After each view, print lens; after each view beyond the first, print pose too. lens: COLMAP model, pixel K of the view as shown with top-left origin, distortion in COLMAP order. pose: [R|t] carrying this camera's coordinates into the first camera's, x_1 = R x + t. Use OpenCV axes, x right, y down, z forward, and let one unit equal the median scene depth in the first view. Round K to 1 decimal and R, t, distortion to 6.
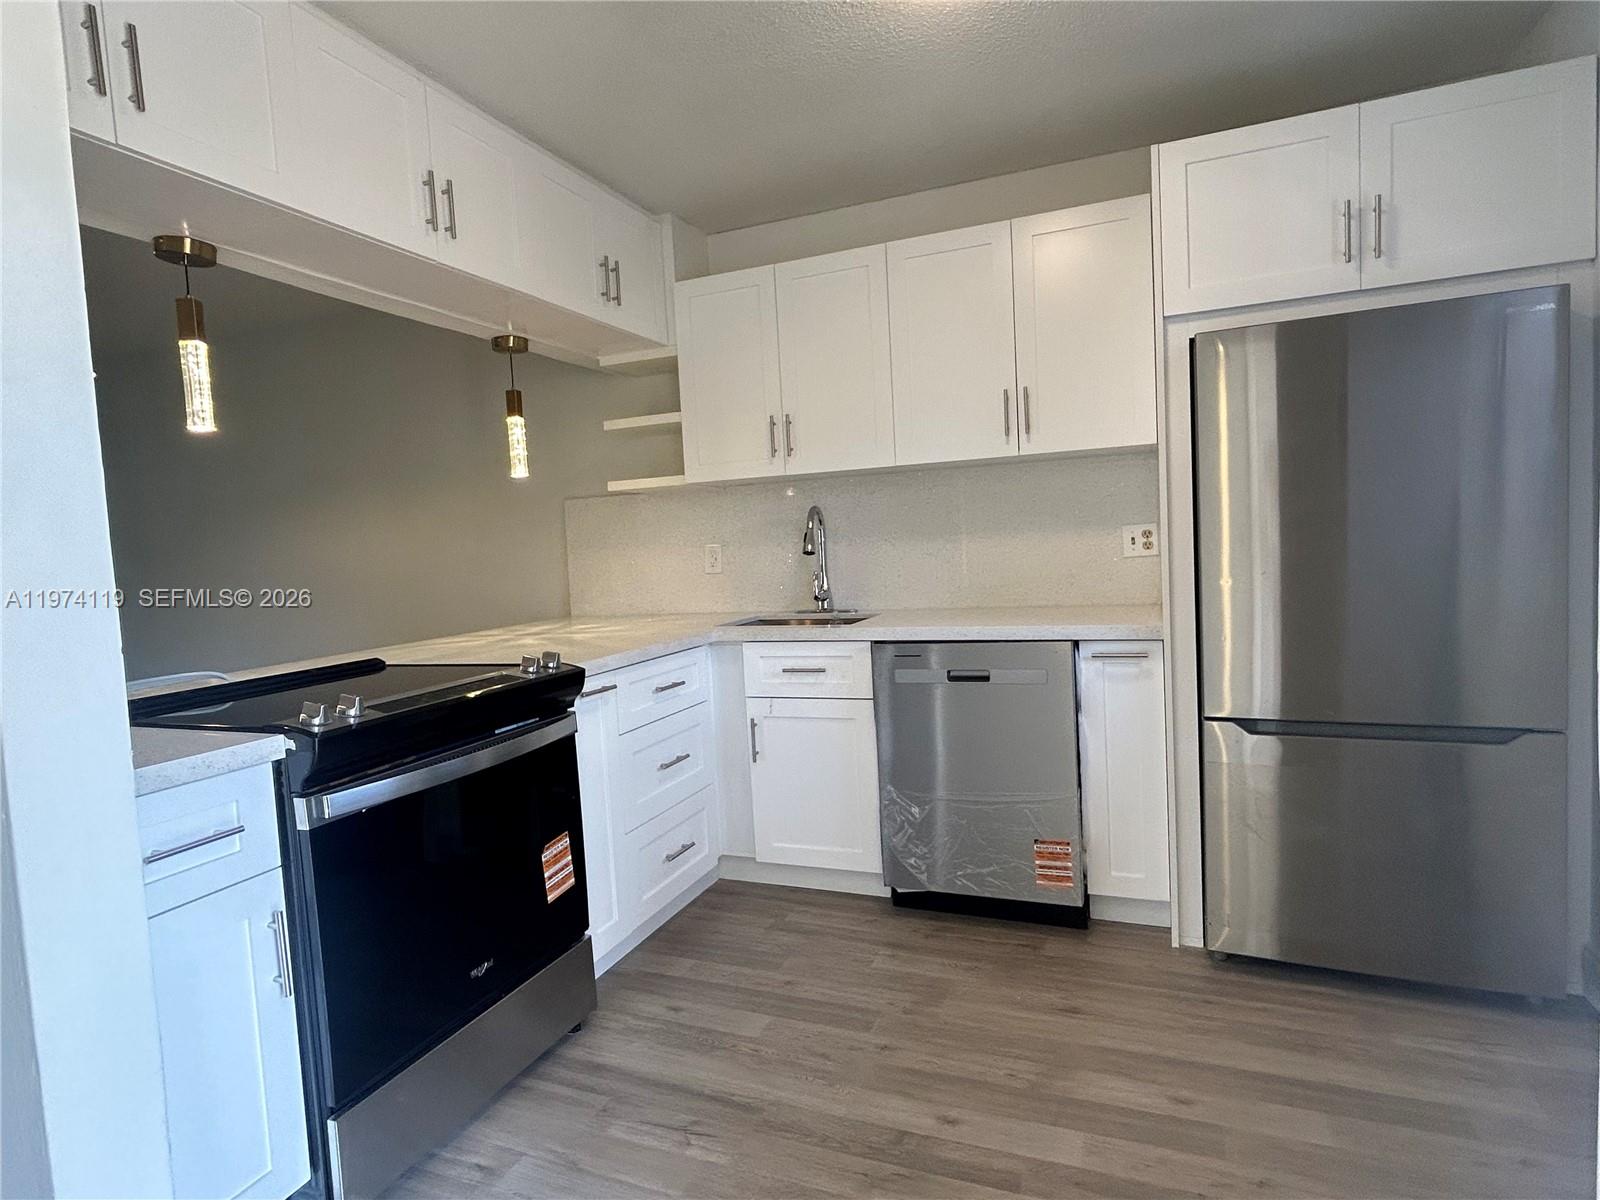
lens RADIAL K [[869.1, 0, 800.0], [0, 869.1, 600.0], [0, 0, 1]] dist [0.004971, 0.001036]
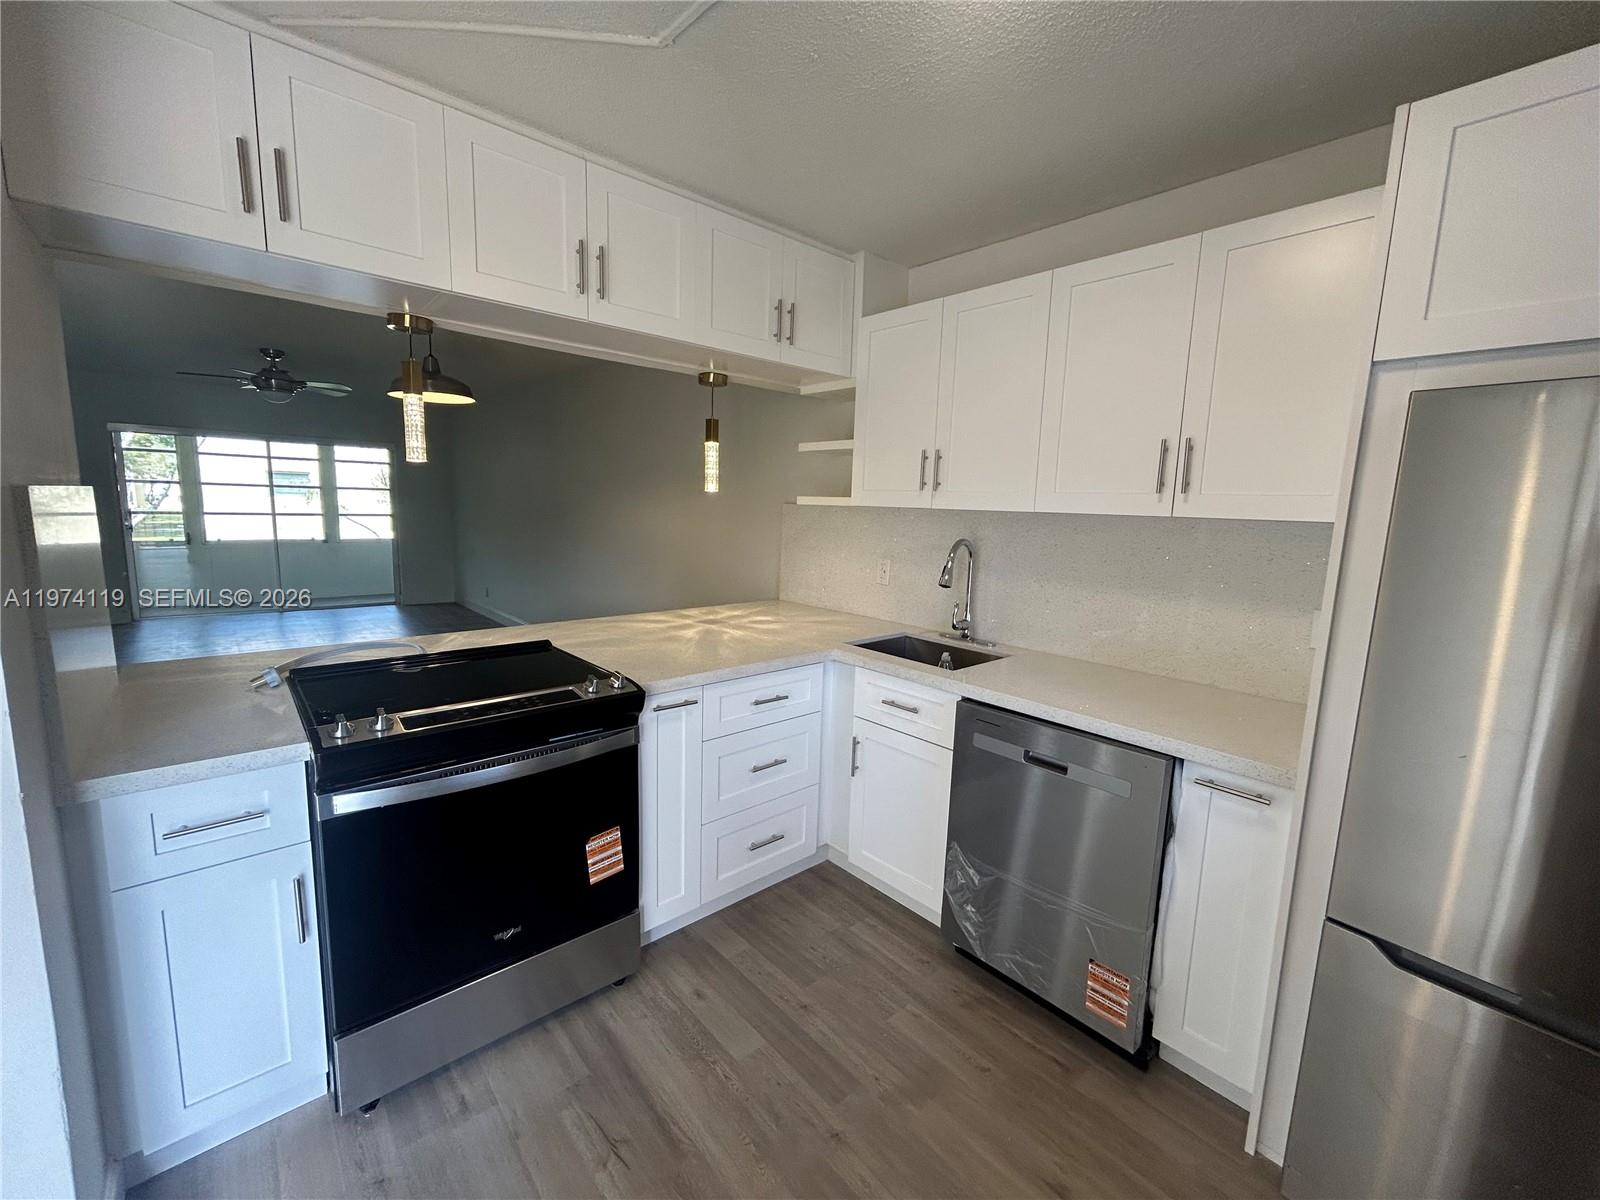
lens RADIAL K [[656.1, 0, 800.5], [0, 656.1, 597.5], [0, 0, 1]] dist [-0.001082, -0.000179]
pose [[0.895231, 0.142319, -0.422265, 0.233296], [-0.106367, 0.988482, 0.107651, -0.131929], [0.432722, -0.051457, 0.900058, 0.281169]]
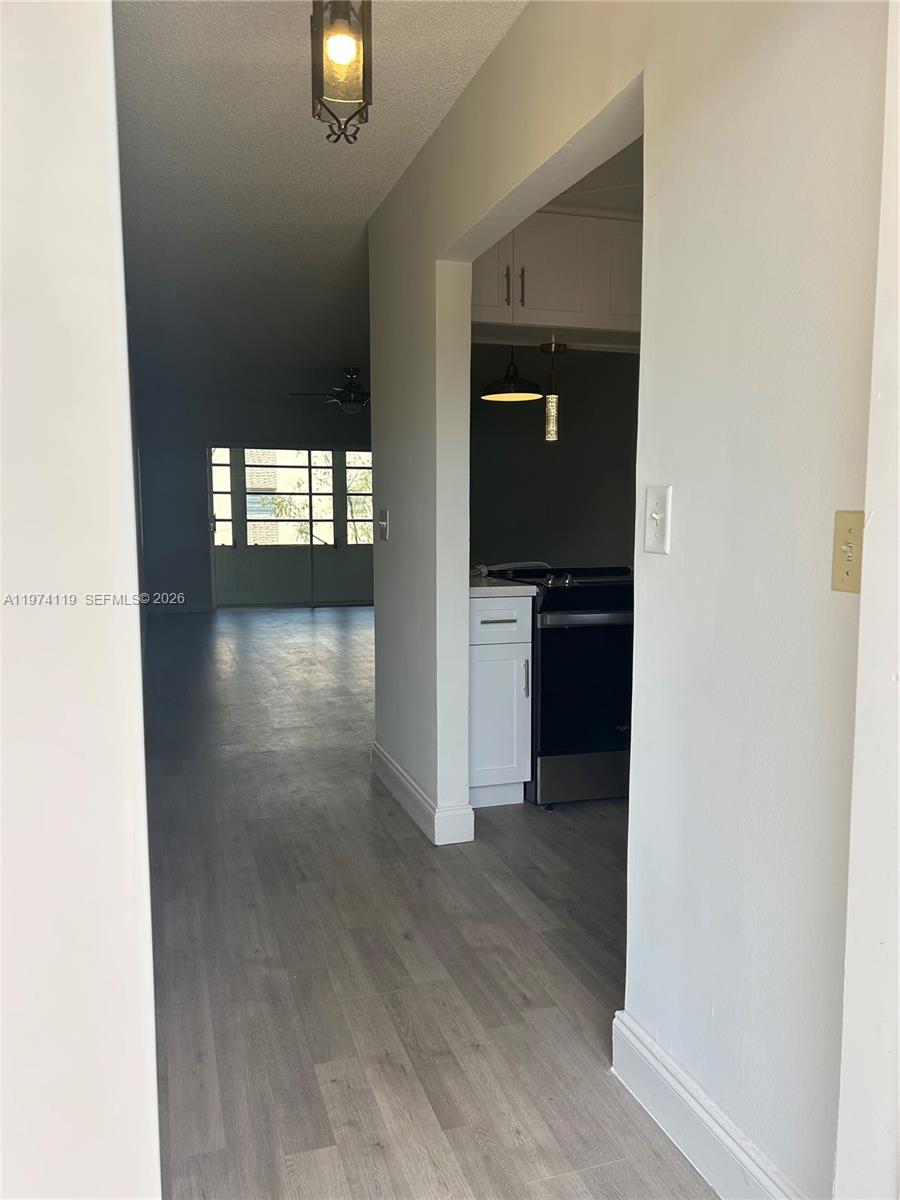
lens RADIAL K [[908.8, 0, 450.0], [0, 908.8, 600.0], [0, 0, 1]] dist [0.149827, 0.000182]
pose [[0.650620, 0.123744, -0.749254, 0.632502], [-0.081838, 0.992314, 0.092823, -0.007233], [0.754981, 0.000925, 0.655746, -0.444992]]
